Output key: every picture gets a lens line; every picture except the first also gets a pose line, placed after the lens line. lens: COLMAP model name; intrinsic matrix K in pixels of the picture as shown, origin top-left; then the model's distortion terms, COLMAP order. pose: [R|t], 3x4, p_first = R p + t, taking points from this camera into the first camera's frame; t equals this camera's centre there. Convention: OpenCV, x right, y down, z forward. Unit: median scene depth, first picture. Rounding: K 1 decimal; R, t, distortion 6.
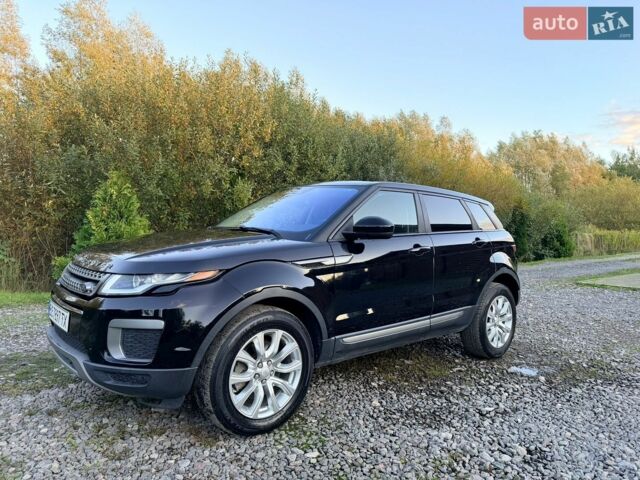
lens RADIAL K [[438.1, 0, 322.1], [0, 438.1, 238.9], [0, 0, 1]] dist [0.073553, -0.088437]
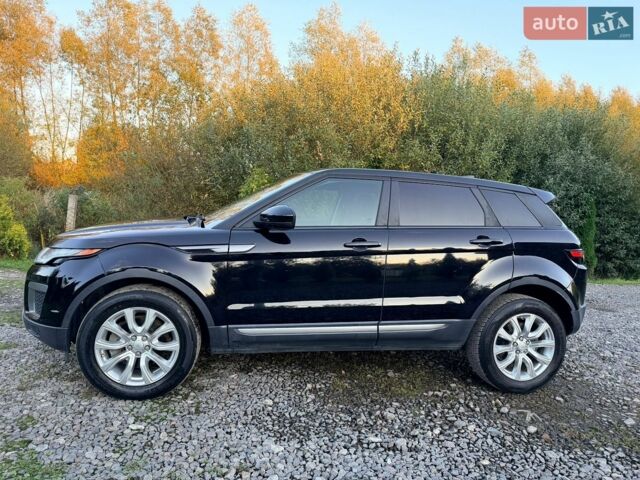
lens RADIAL K [[443.4, 0, 324.9], [0, 443.4, 235.5], [0, 0, 1]] dist [0.030848, -0.028533]
pose [[0.868612, 0.045342, -0.493414, 0.722814], [-0.042454, 0.998953, 0.017061, -0.007114], [0.493671, 0.006128, 0.869627, 0.239459]]
